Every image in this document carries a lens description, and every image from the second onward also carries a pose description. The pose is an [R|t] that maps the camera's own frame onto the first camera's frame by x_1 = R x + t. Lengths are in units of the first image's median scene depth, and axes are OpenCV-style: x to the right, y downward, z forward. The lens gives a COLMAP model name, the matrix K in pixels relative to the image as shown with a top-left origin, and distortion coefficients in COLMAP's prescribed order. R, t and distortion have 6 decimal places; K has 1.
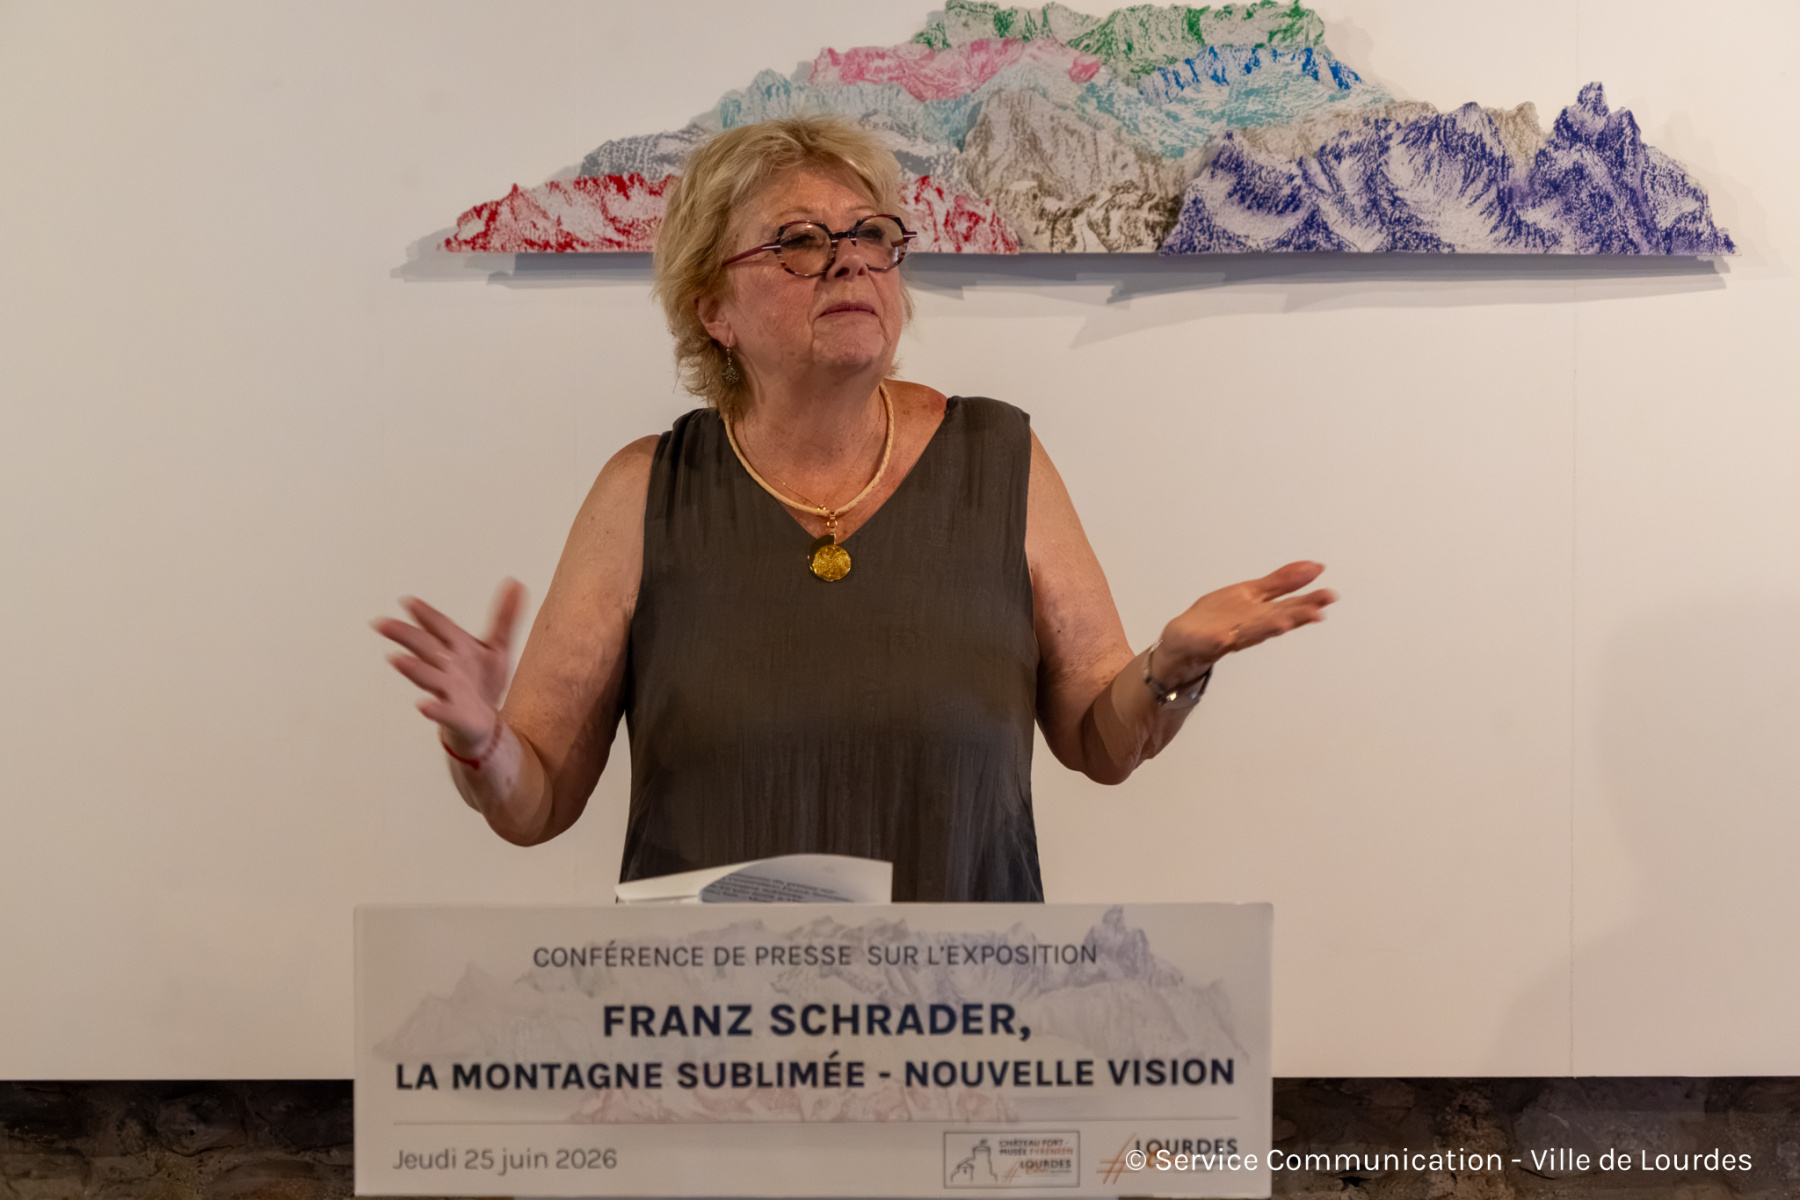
lens RADIAL K [[5956.5, 0, 902.7], [0, 5956.5, 598.0], [0, 0, 1]] dist [0.052355, 0.000000]
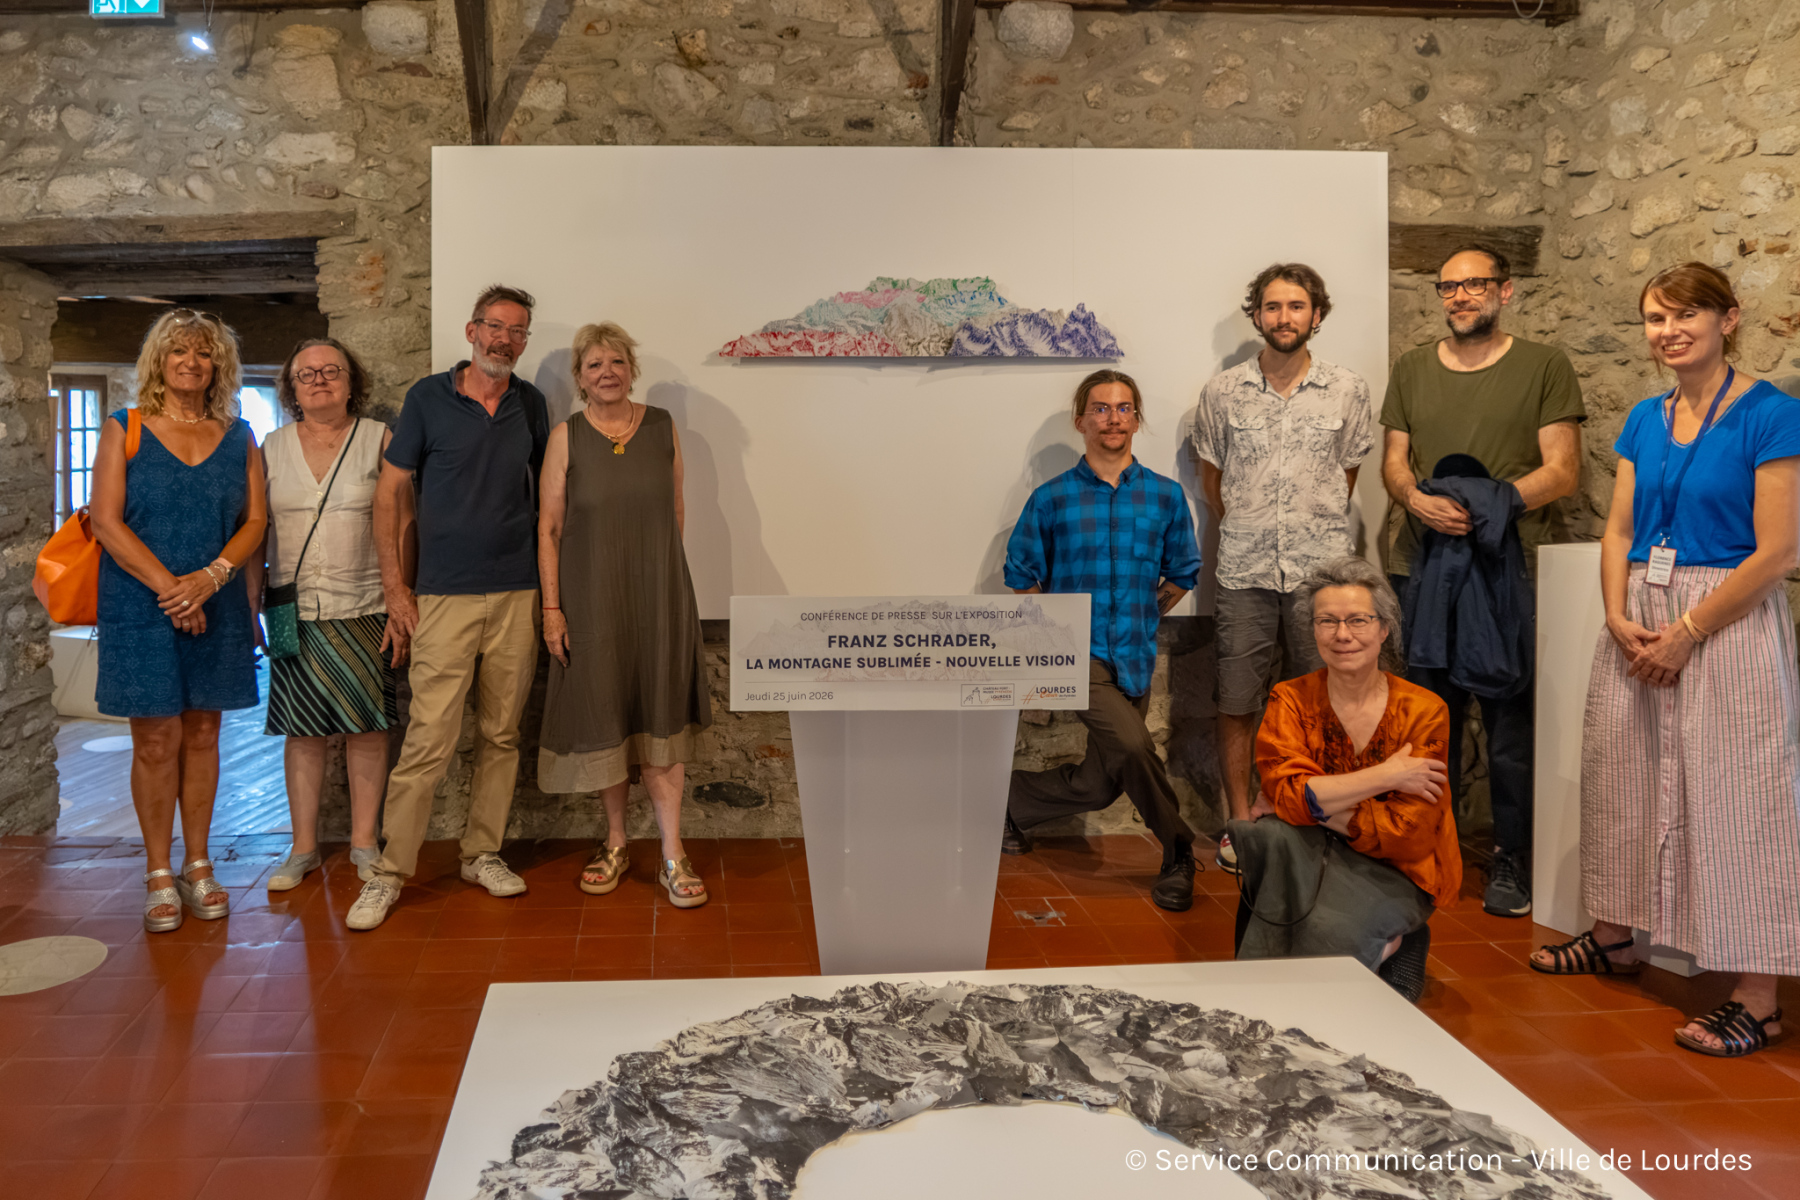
lens RADIAL K [[1302.9, 0, 732.1], [0, 1302.9, 405.6], [0, 0, 1]] dist [-0.051869, 0.002217]
pose [[0.999787, -0.003141, -0.020375, -0.056015], [0.002352, 0.999251, -0.038618, -0.005648], [0.020481, 0.038562, 0.999046, 0.312783]]
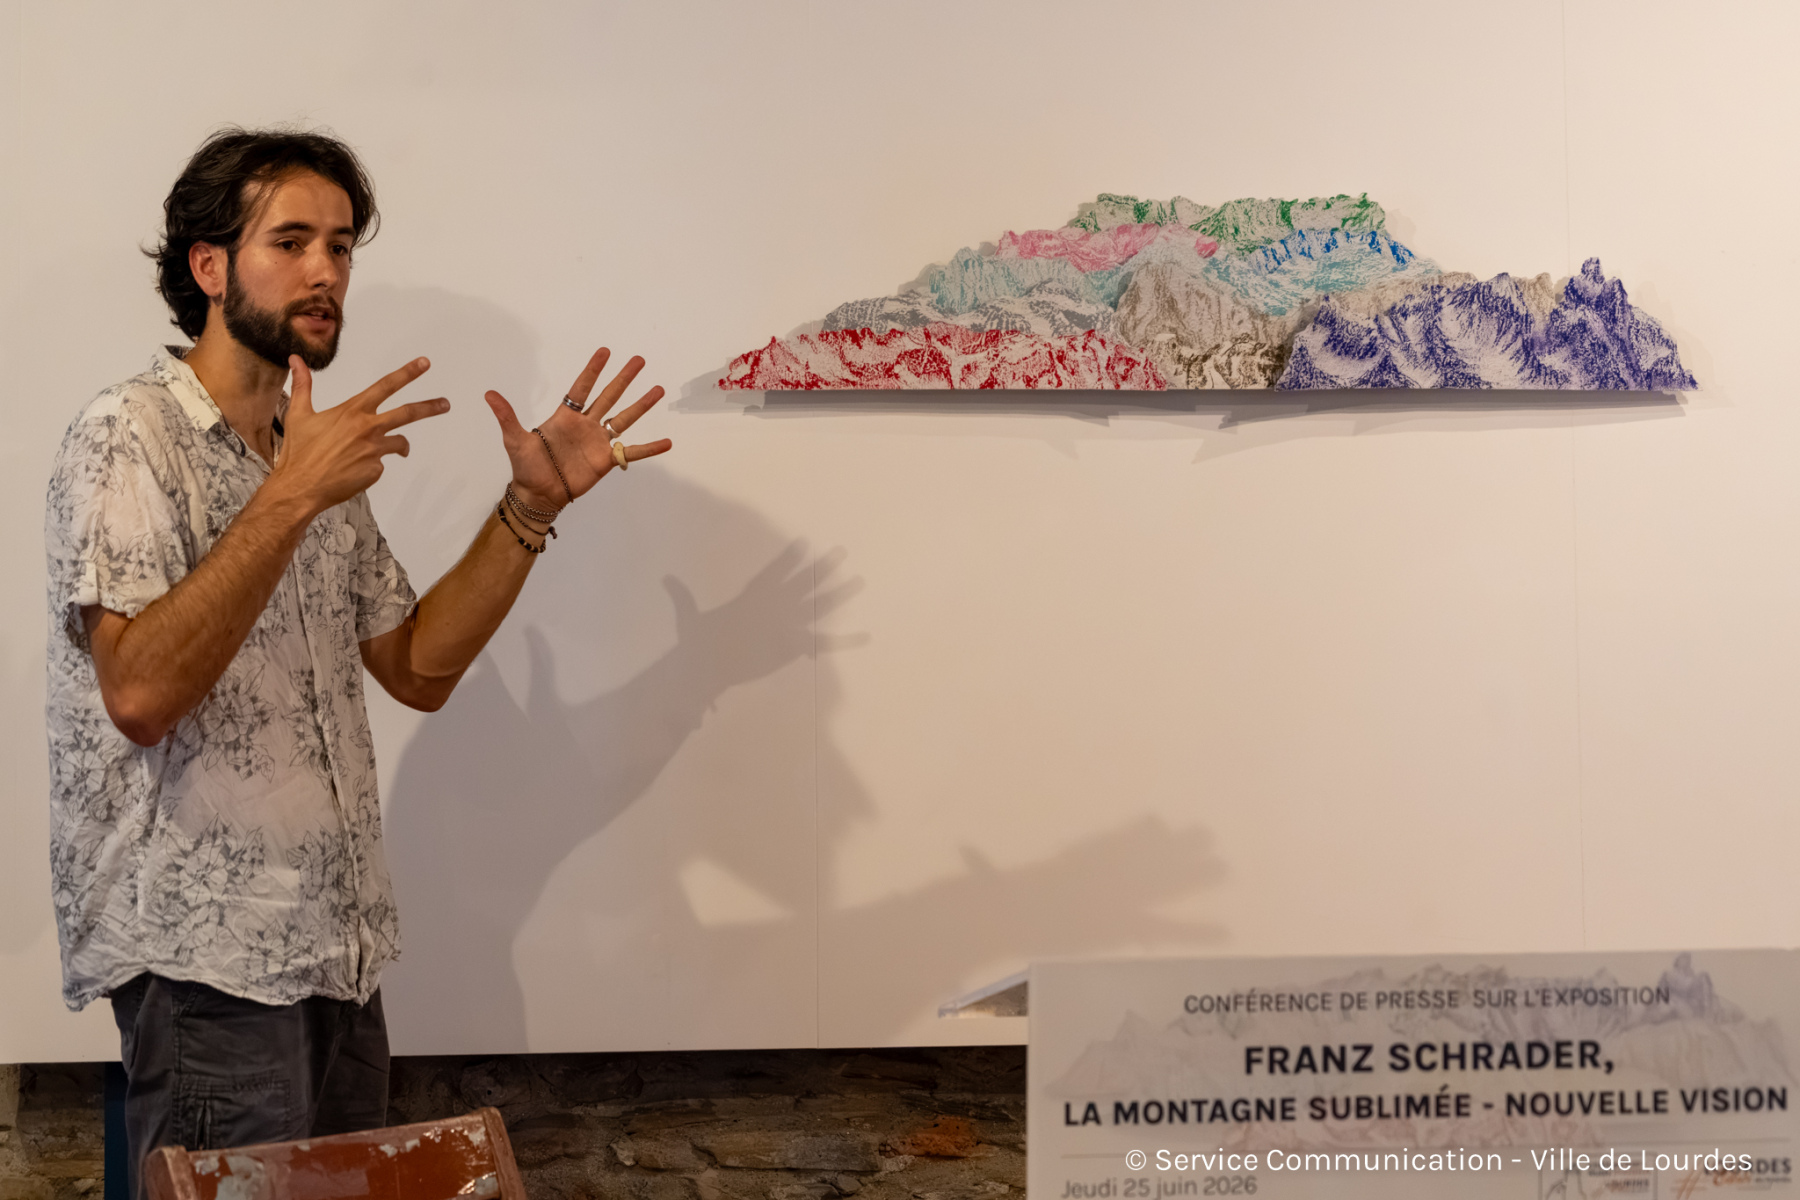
lens RADIAL K [[3767.4, 0, 614.8], [0, 3767.4, 237.4], [0, 0, 1]] dist [0.030381, 0.000000]
pose [[0.997701, -0.000129, 0.067776, -0.153351], [0.007105, 0.994688, -0.102692, -0.008044], [-0.067403, 0.102937, 0.992402, 0.200153]]
